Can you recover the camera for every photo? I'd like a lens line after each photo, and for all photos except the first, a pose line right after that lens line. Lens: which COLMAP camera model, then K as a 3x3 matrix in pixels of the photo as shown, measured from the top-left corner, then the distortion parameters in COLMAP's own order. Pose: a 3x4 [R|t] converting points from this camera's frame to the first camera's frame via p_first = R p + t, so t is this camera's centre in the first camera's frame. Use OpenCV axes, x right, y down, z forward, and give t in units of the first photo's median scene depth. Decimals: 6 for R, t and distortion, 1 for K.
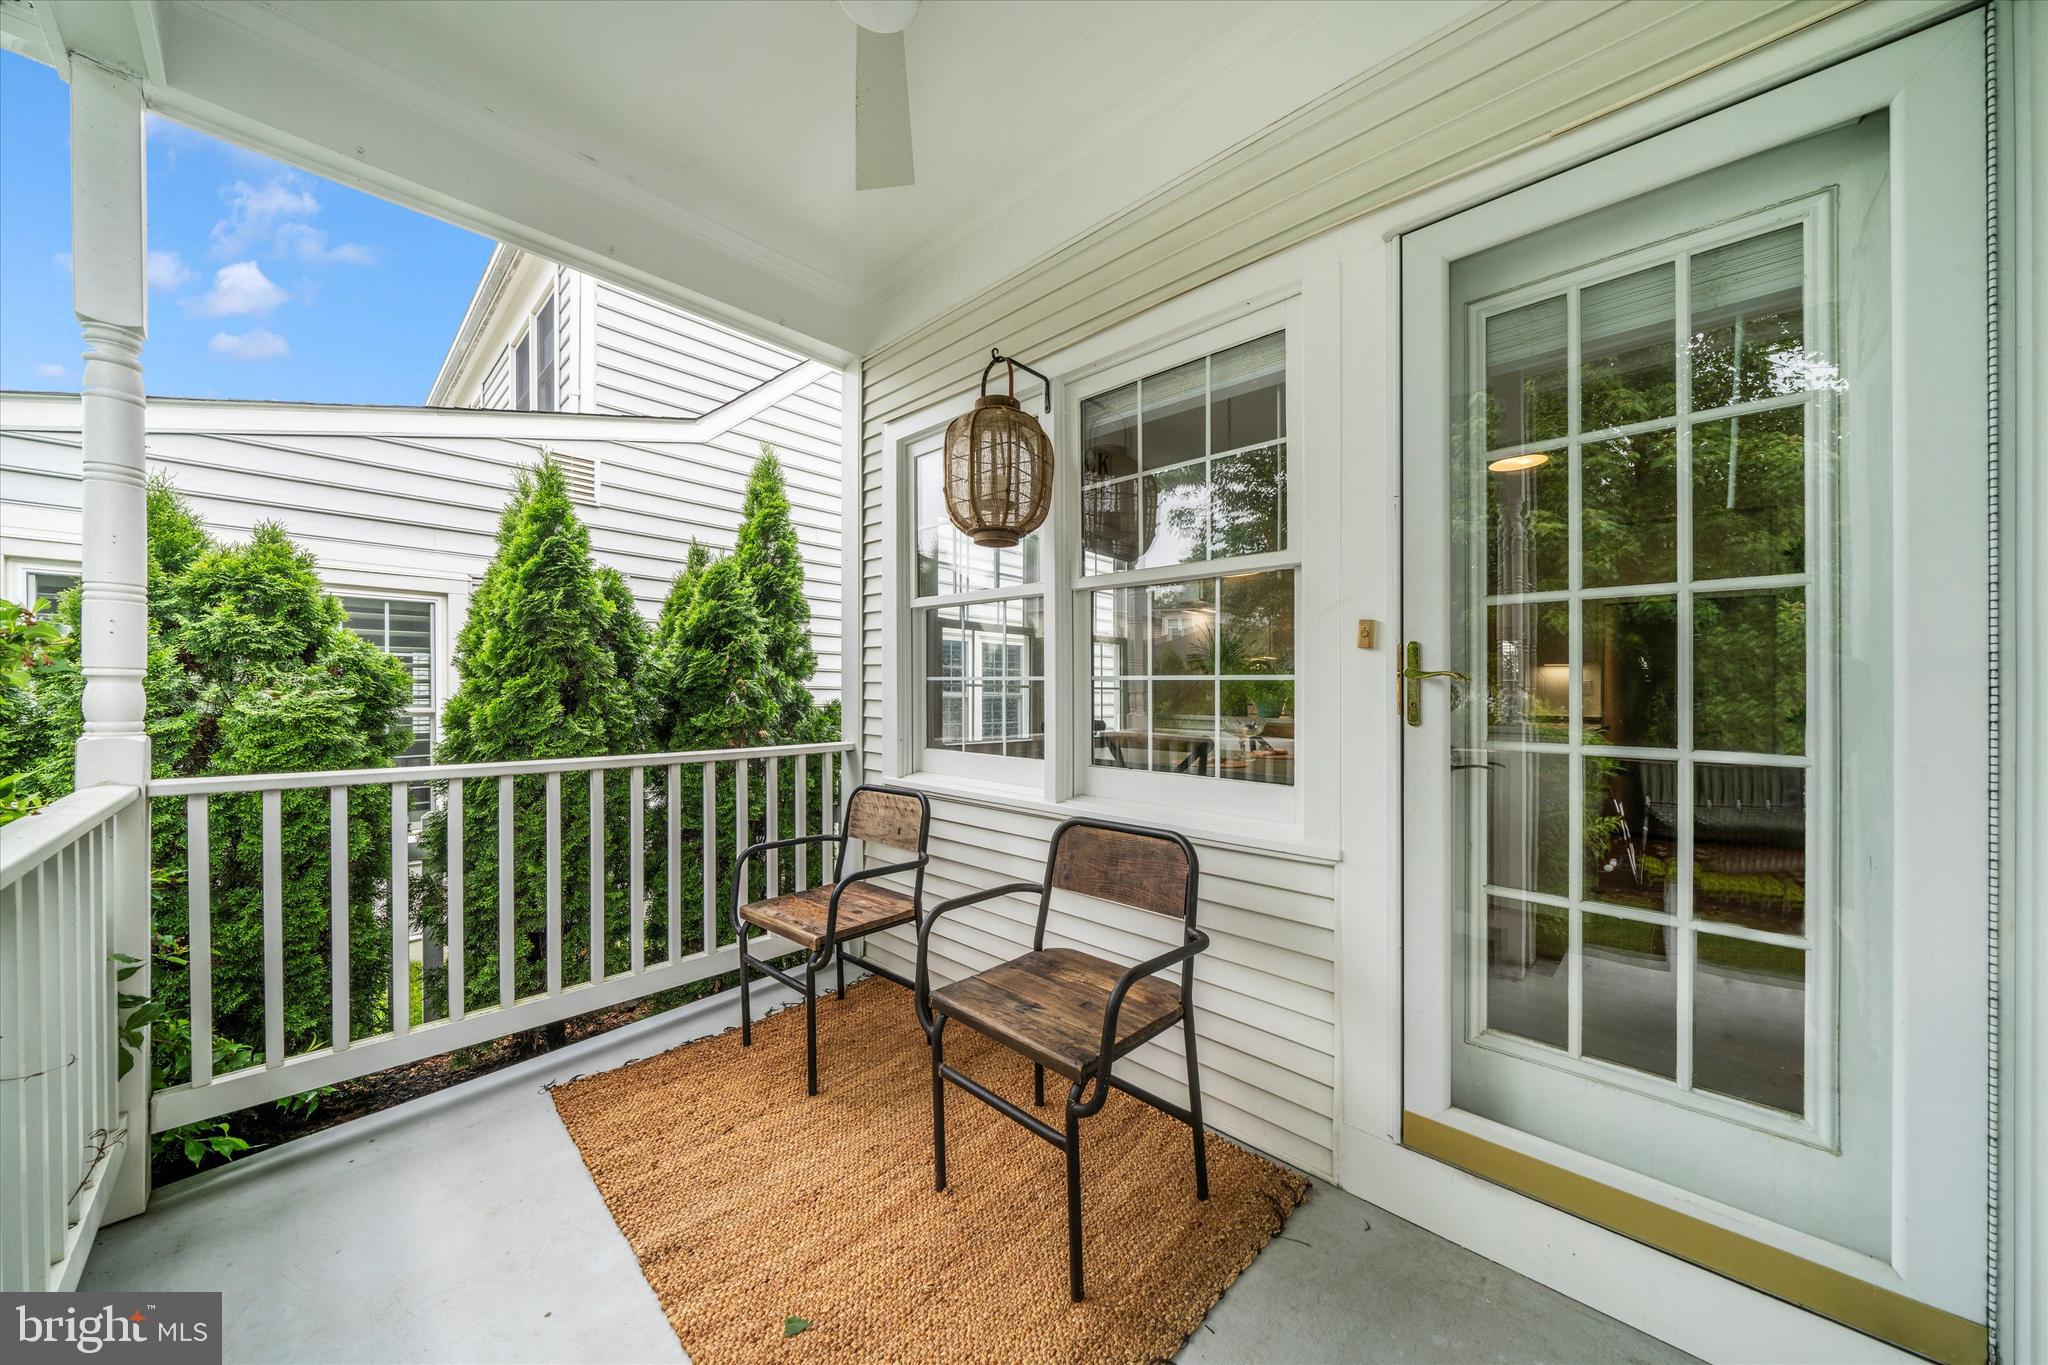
lens RADIAL K [[700.1, 0, 1020.8], [0, 700.1, 689.8], [0, 0, 1]] dist [0.000014, 0.000000]
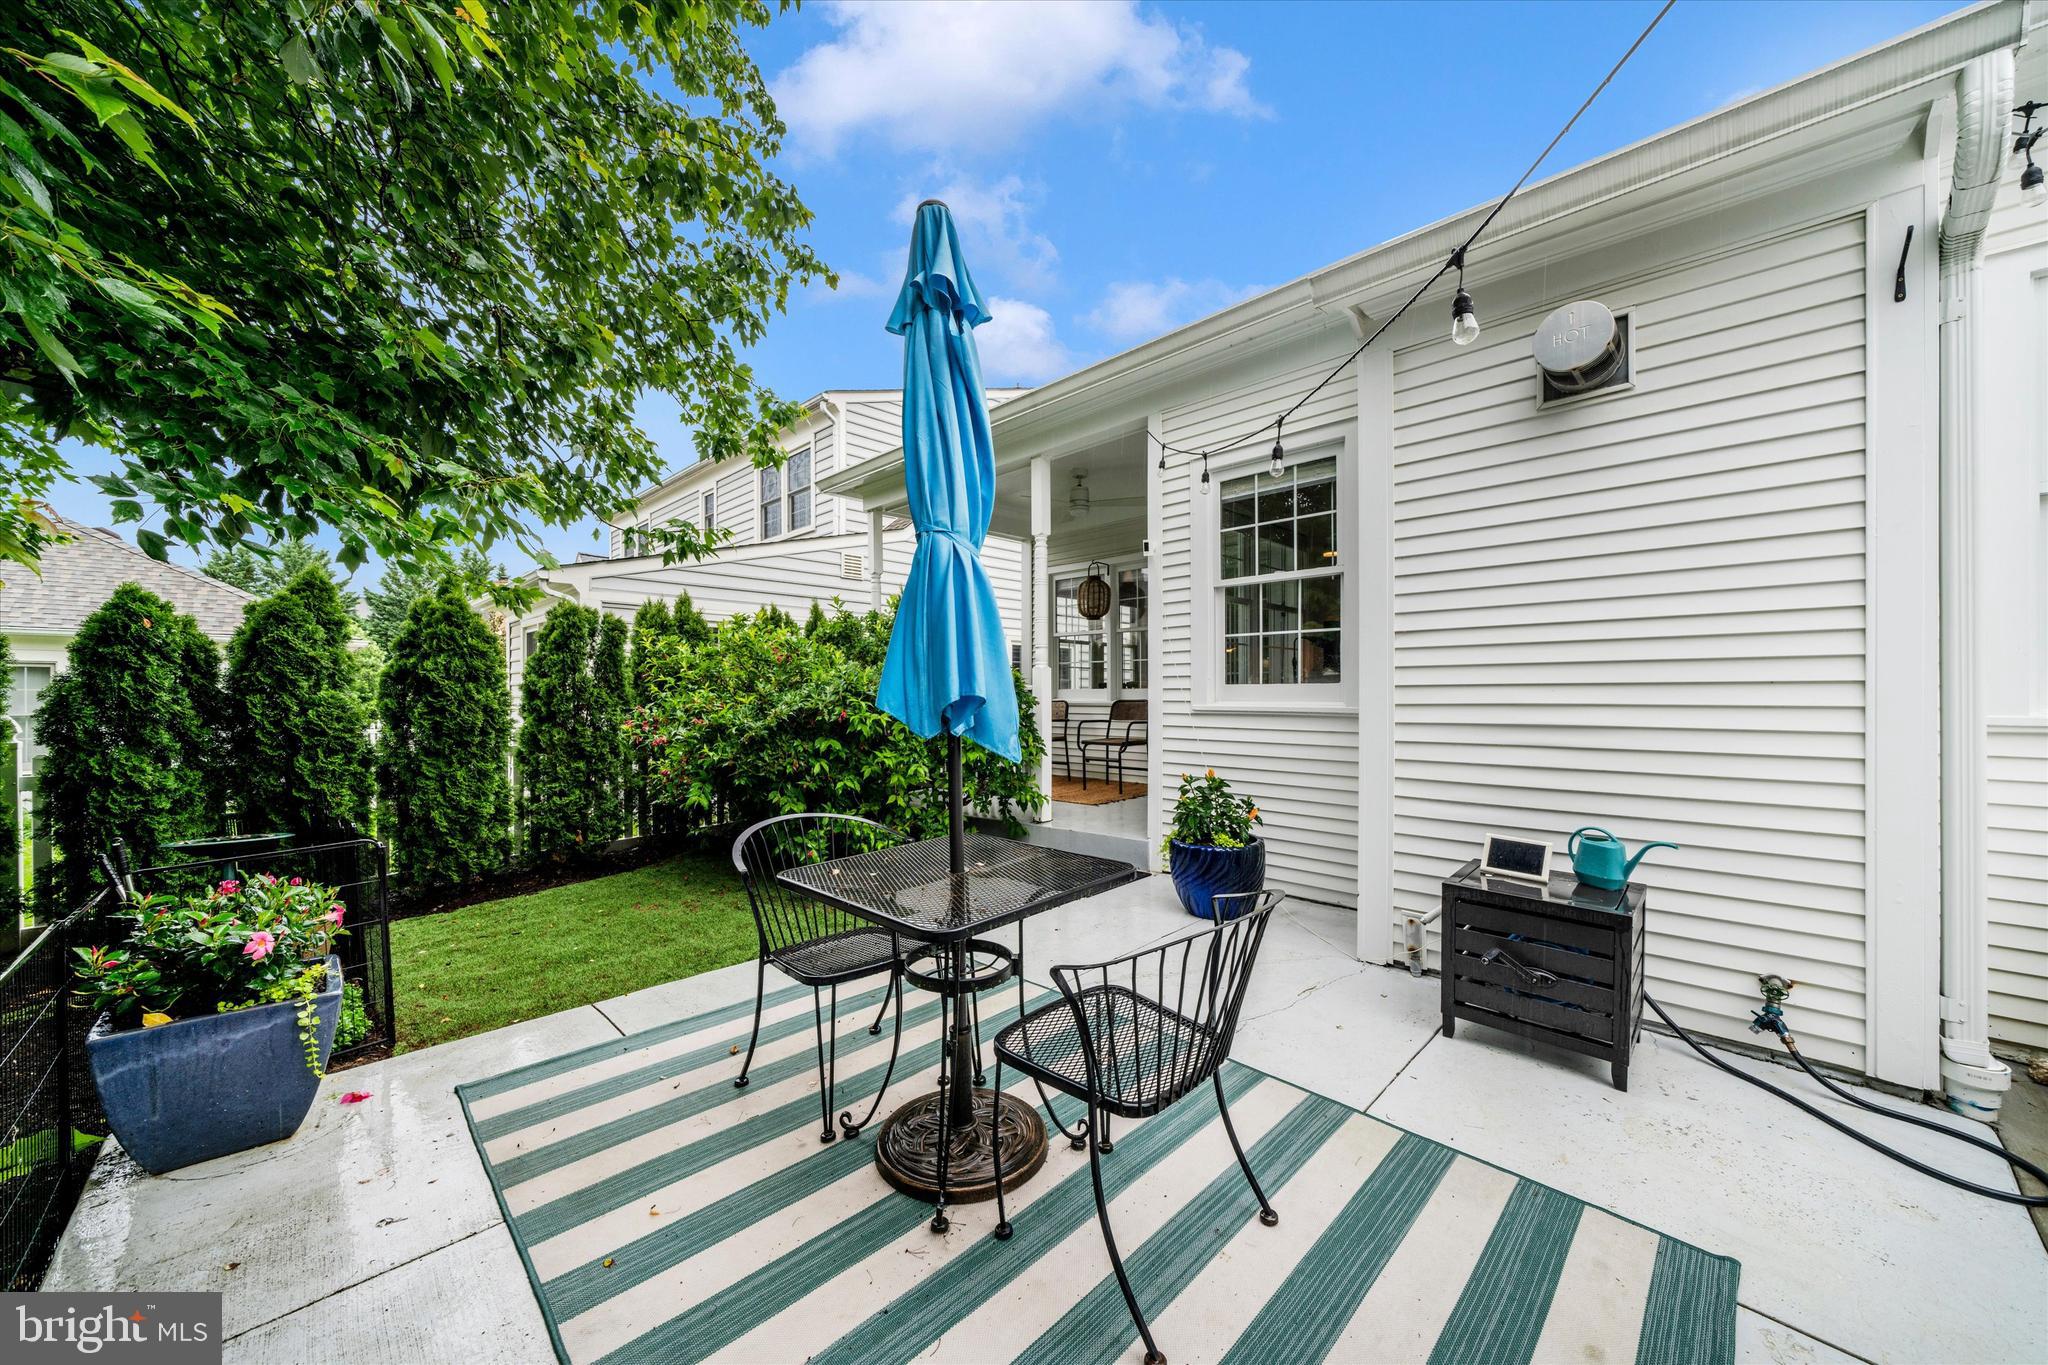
lens RADIAL K [[742.3, 0, 1027.6], [0, 742.3, 692.1], [0, 0, 1]] dist [-0.002444, -0.000010]
pose [[0.999861, 0.001737, -0.016553, -0.264788], [-0.001663, 0.999989, 0.004492, 0.102028], [0.016561, -0.004464, 0.999853, -2.302393]]
